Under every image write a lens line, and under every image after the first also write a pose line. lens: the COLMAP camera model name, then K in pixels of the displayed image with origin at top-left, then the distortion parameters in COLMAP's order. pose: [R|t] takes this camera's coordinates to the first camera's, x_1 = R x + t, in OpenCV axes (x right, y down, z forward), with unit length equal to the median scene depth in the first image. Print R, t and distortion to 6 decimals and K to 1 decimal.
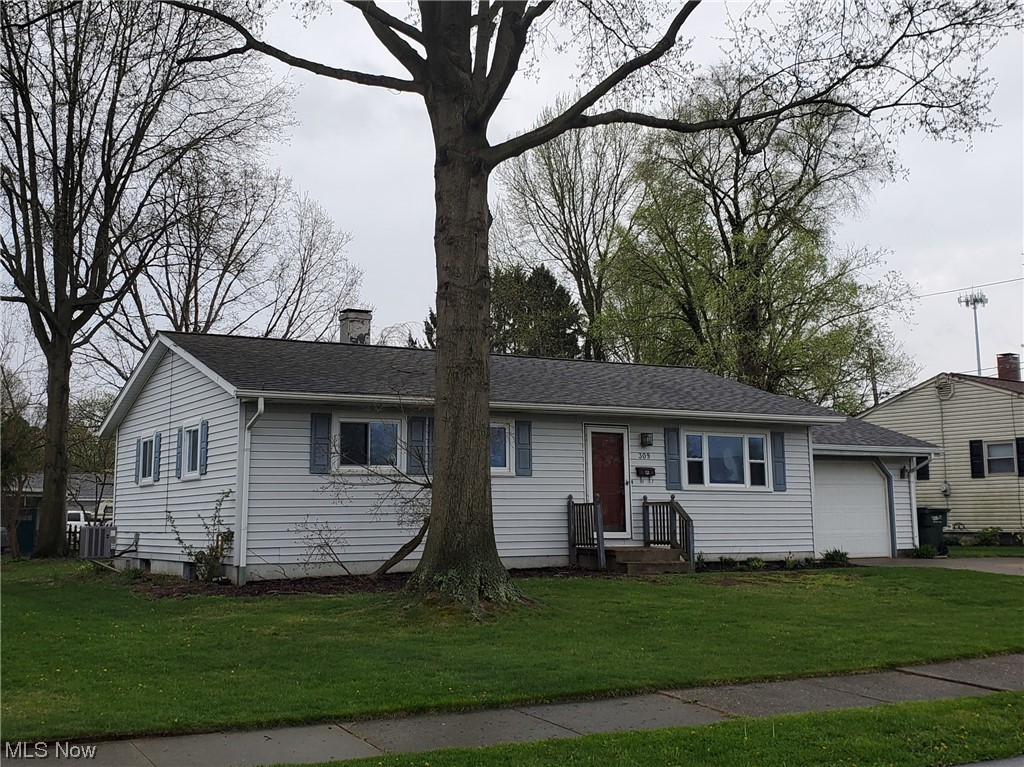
lens RADIAL K [[1110.9, 0, 512.1], [0, 1110.9, 382.4], [0, 0, 1]] dist [0.098180, 0.000000]
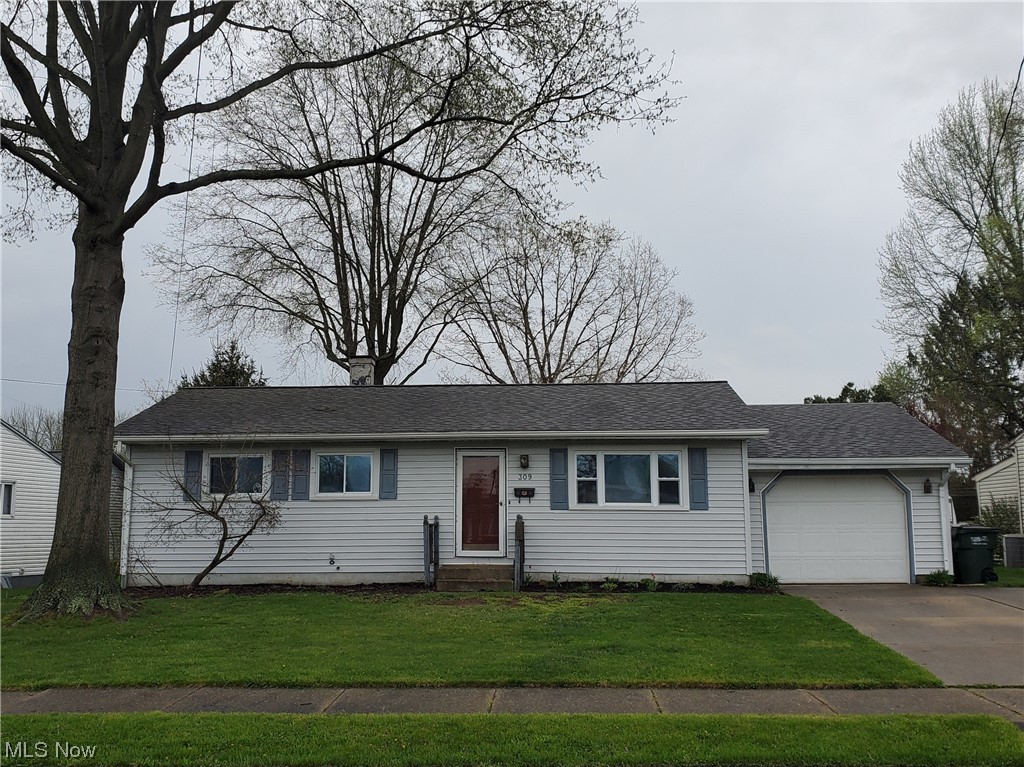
lens RADIAL K [[1110.9, 0, 512.6], [0, 1110.9, 374.7], [0, 0, 1]] dist [0.098180, 0.000000]
pose [[0.858502, -0.069187, -0.508122, 0.621538], [0.058647, 0.997602, -0.036748, 0.008152], [0.509446, 0.001749, 0.860501, 0.102321]]
